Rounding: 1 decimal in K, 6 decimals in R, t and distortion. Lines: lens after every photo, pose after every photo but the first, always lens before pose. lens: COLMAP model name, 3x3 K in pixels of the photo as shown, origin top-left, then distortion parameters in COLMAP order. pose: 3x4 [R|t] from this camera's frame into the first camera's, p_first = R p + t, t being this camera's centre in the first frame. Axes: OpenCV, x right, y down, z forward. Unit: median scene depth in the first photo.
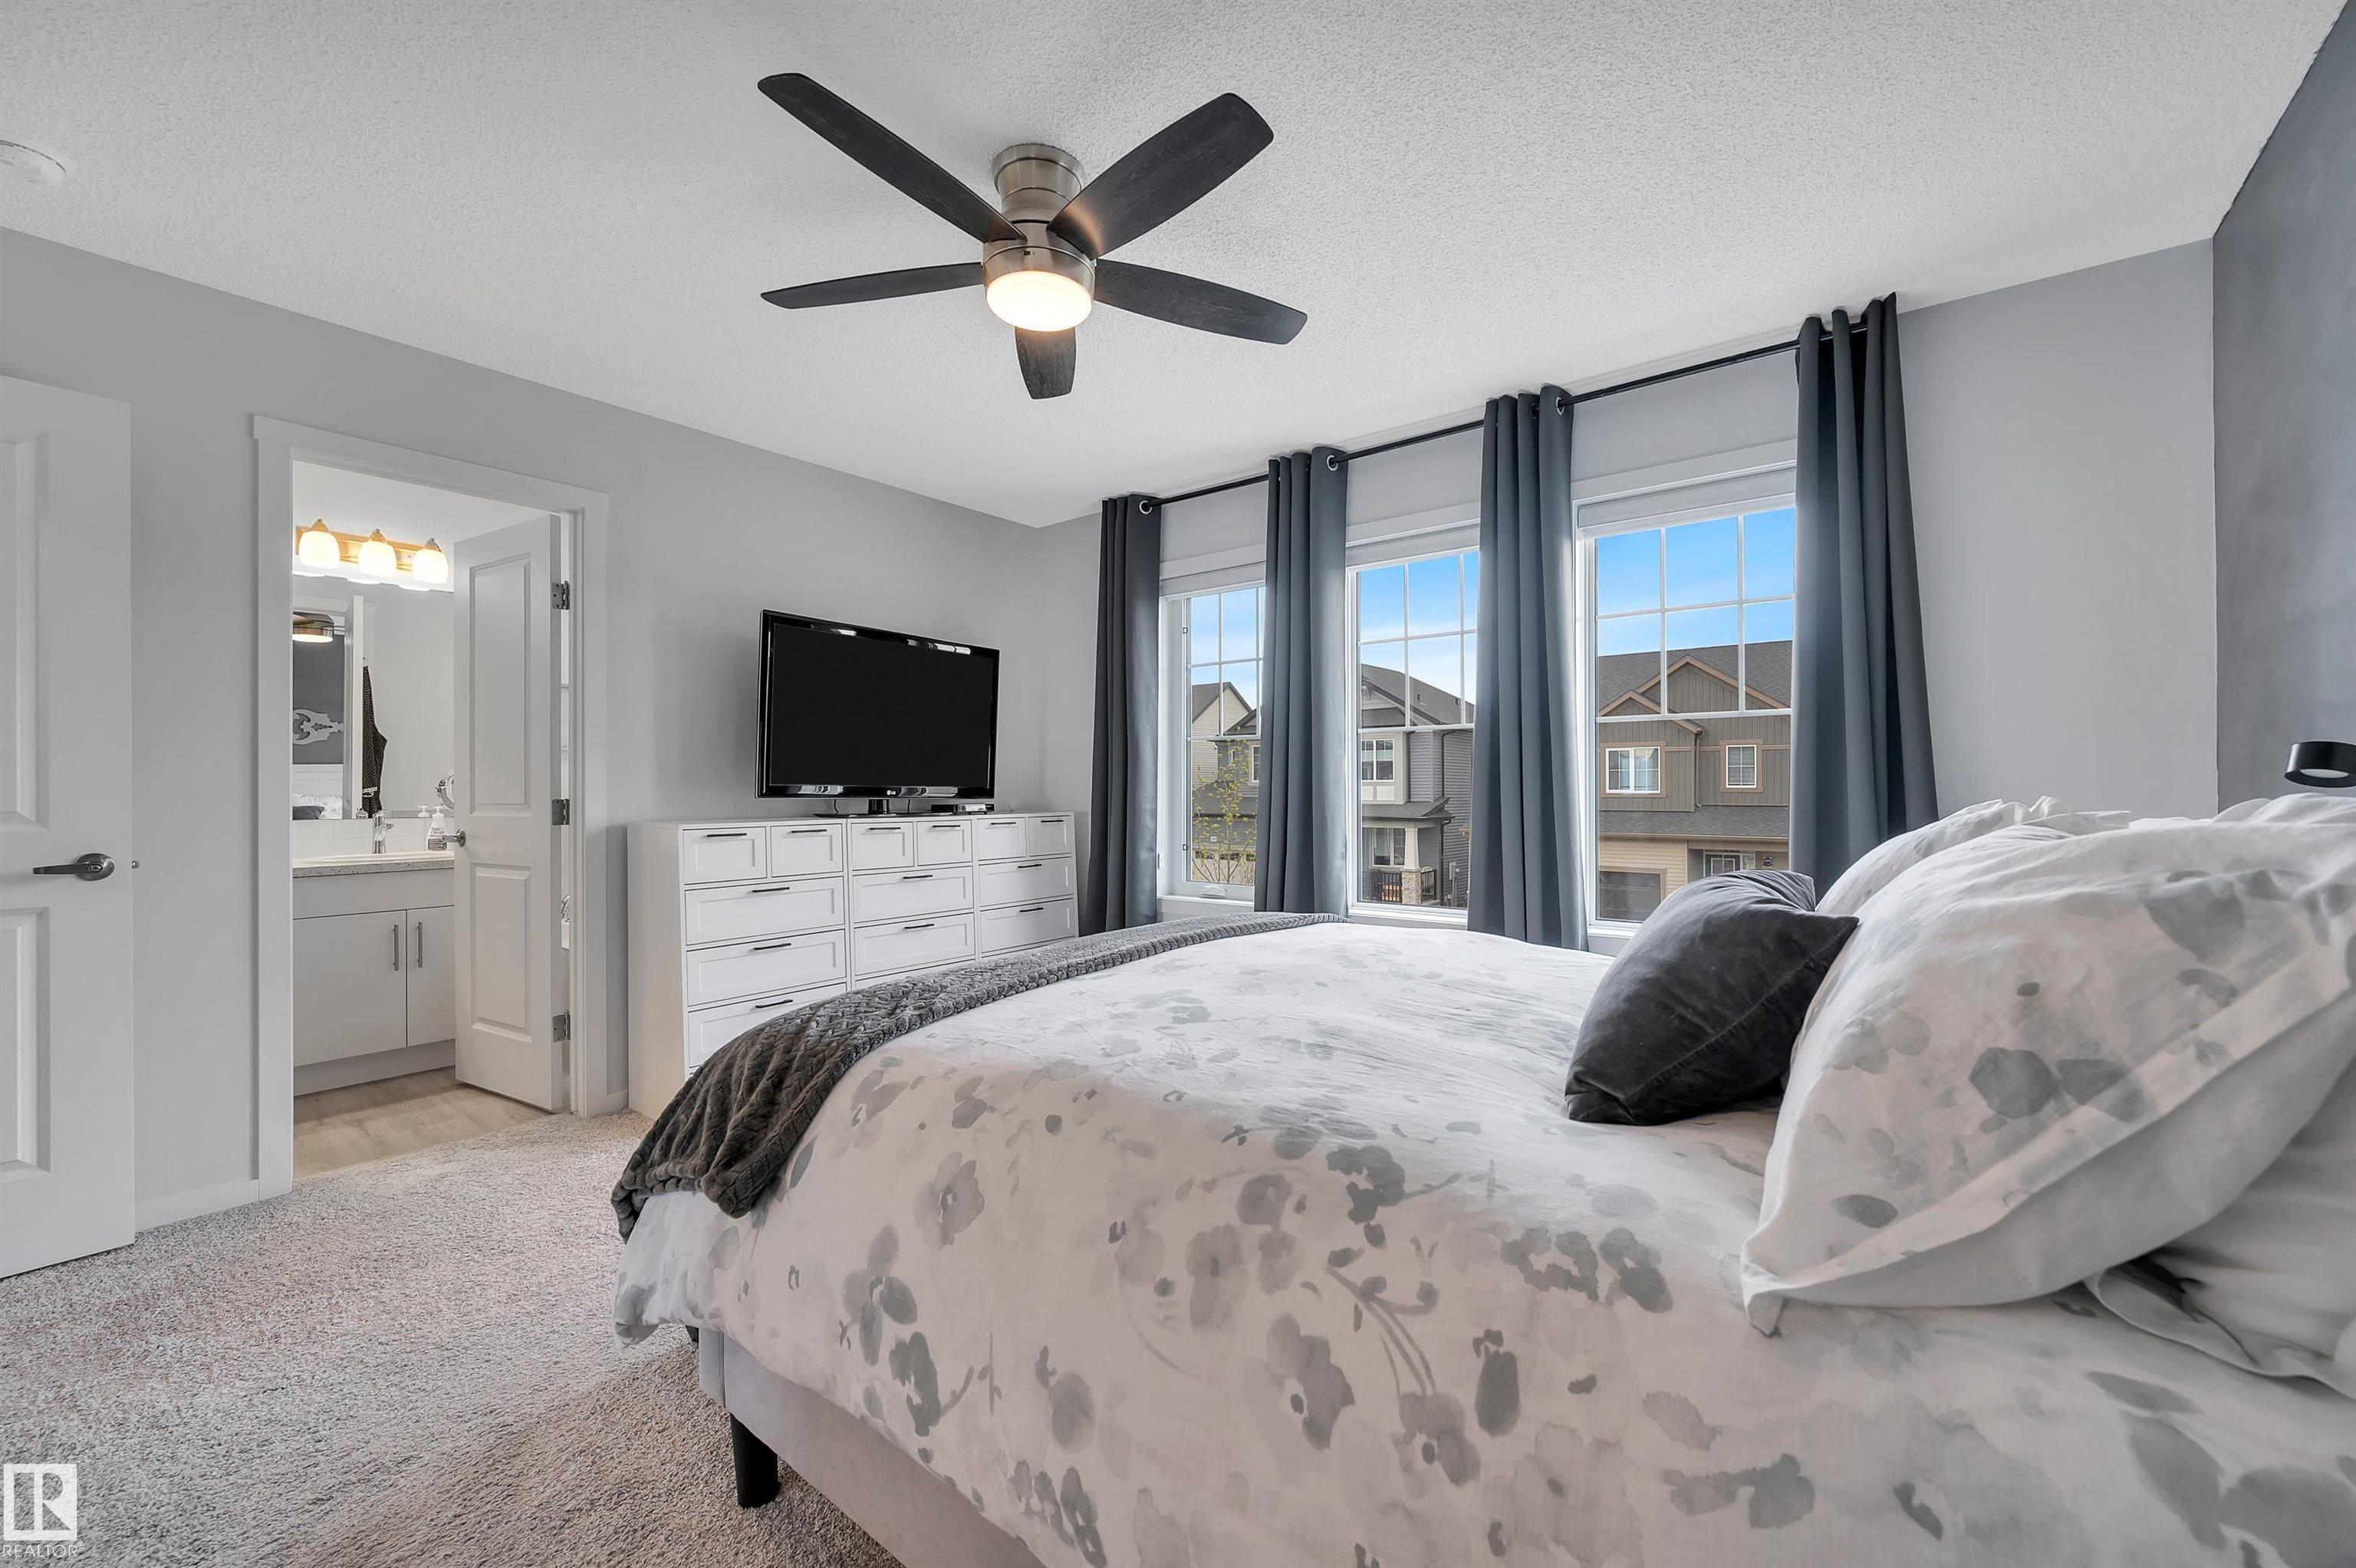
lens RADIAL K [[910.6, 0, 1218.2], [0, 910.6, 785.5], [0, 0, 1]] dist [0.000130, -0.000018]
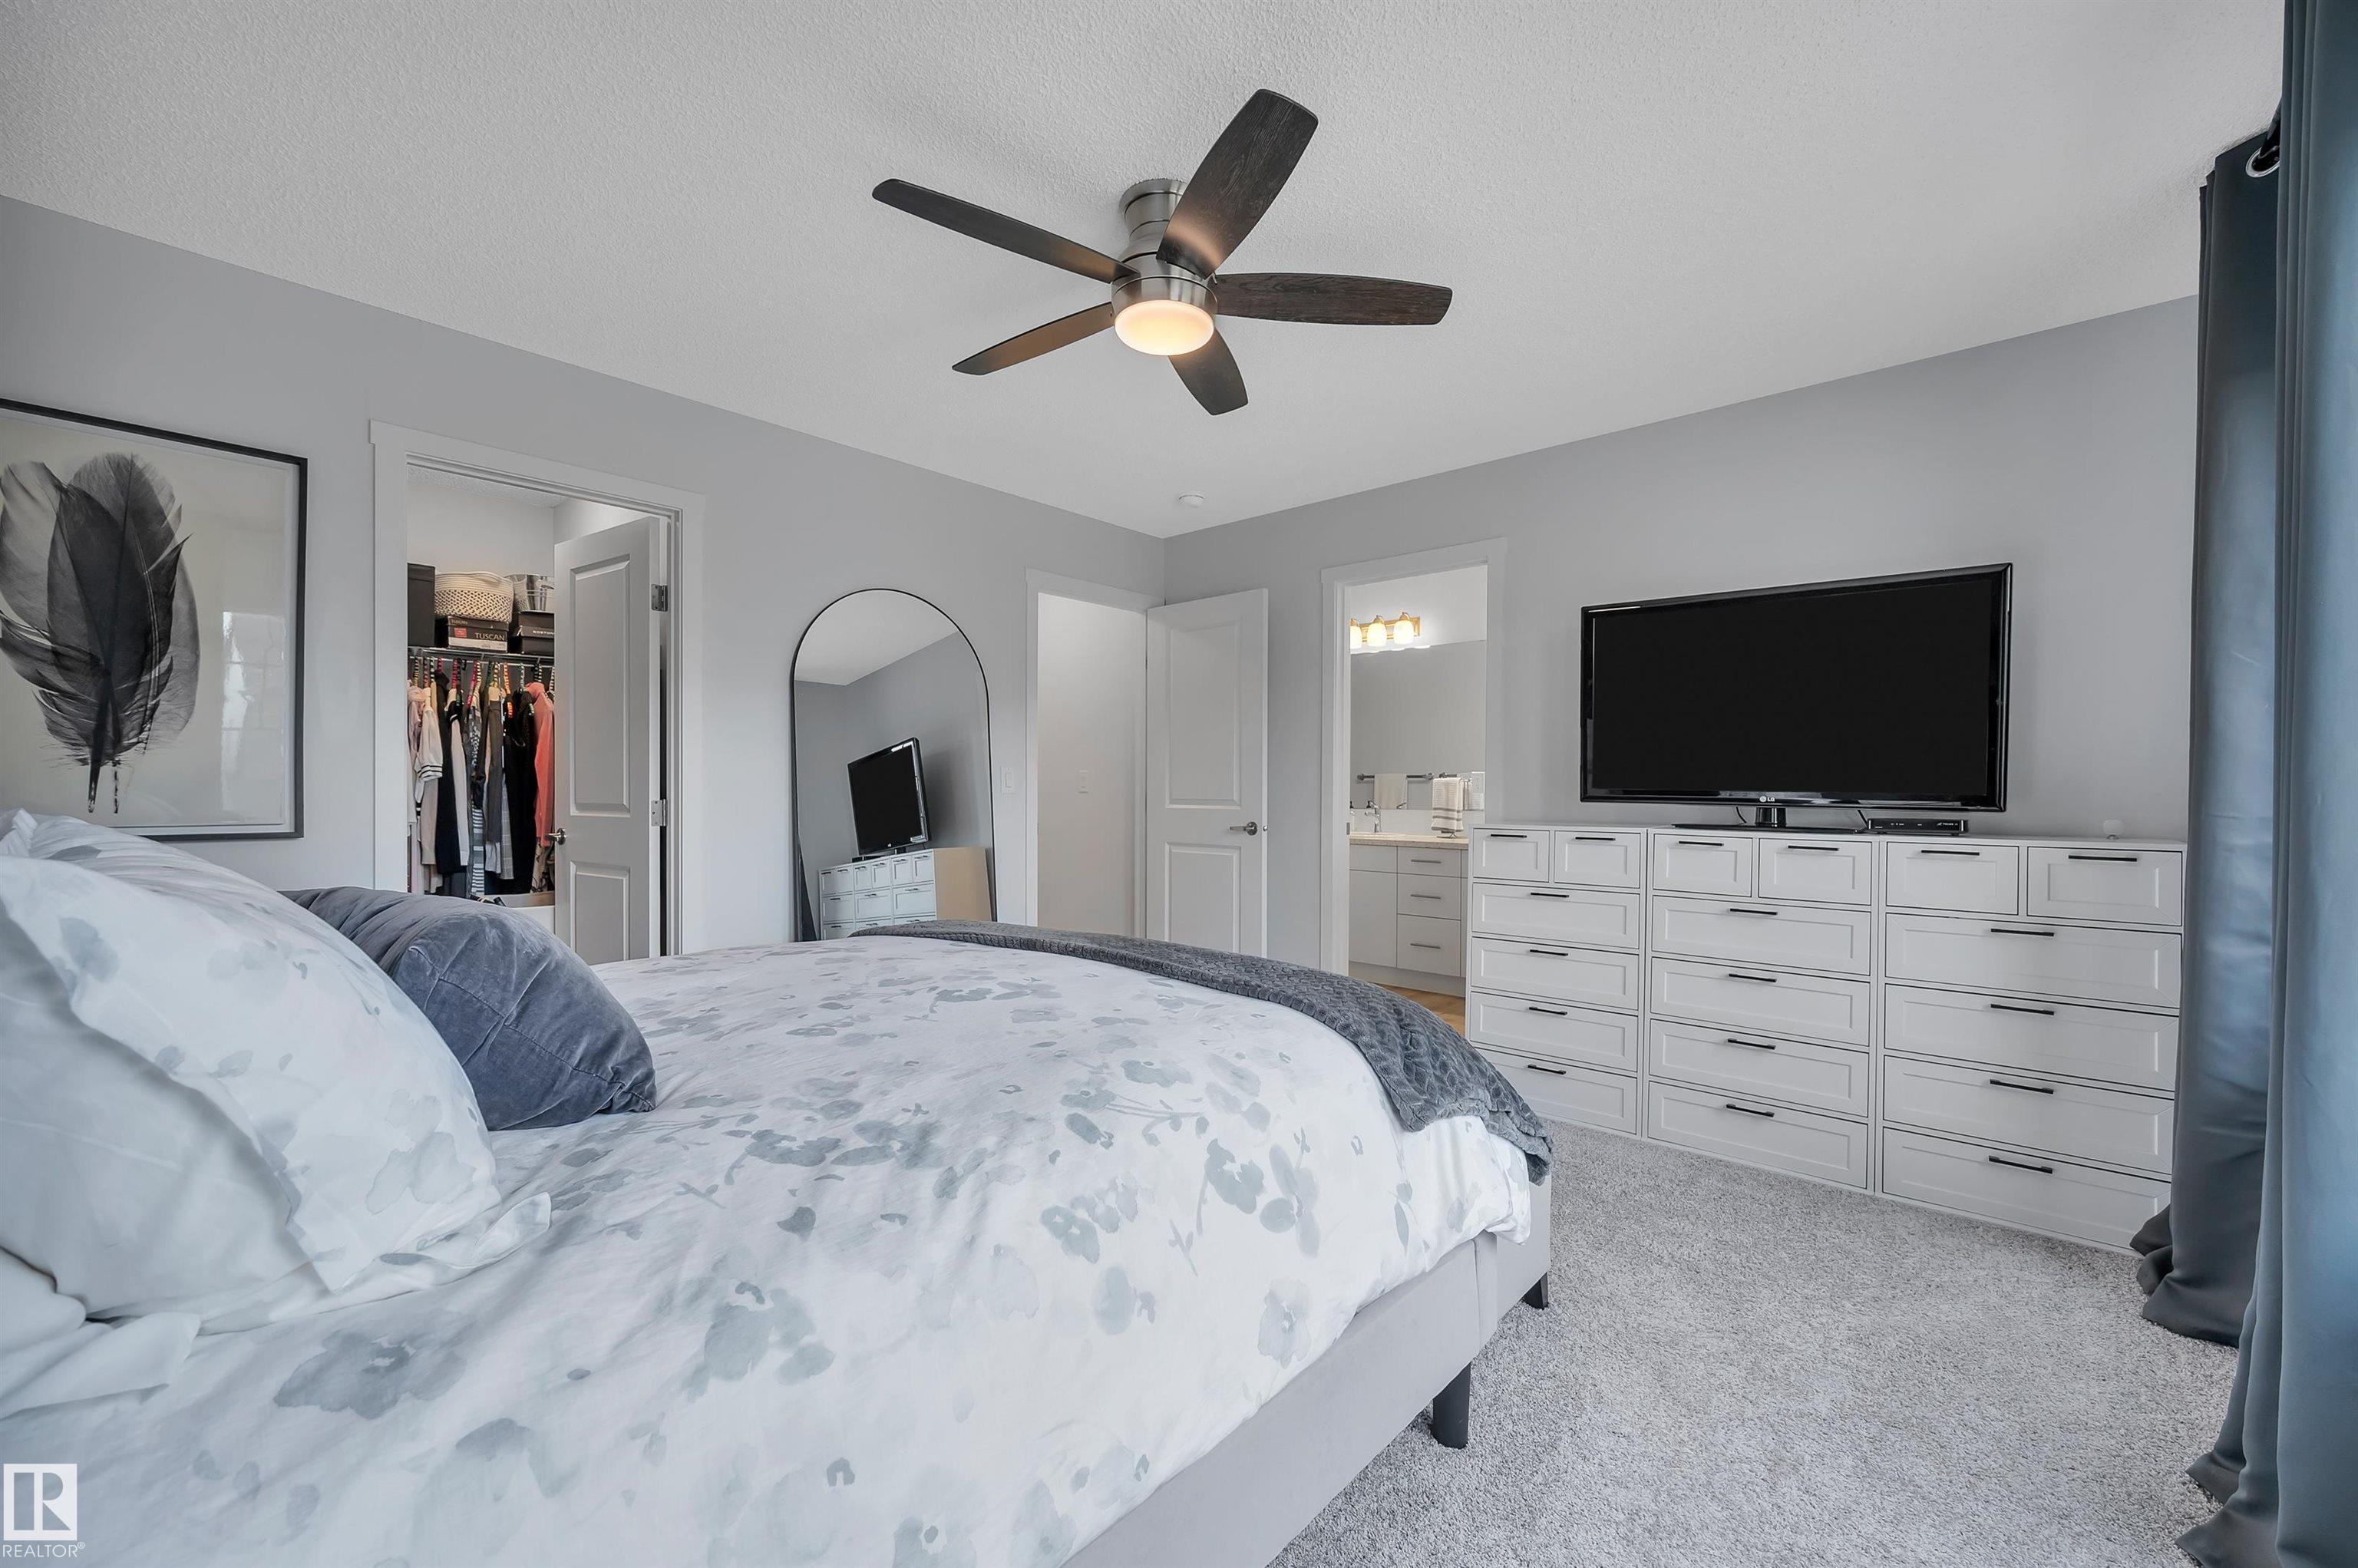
lens RADIAL K [[944.8, 0, 1169.0], [0, 944.8, 791.4], [0, 0, 1]] dist [0.000677, 0.000002]
pose [[-0.050361, 0.007131, -0.998706, 0.512266], [-0.005132, 0.999959, 0.007399, -0.002847], [0.998718, 0.005498, -0.050323, 0.595457]]
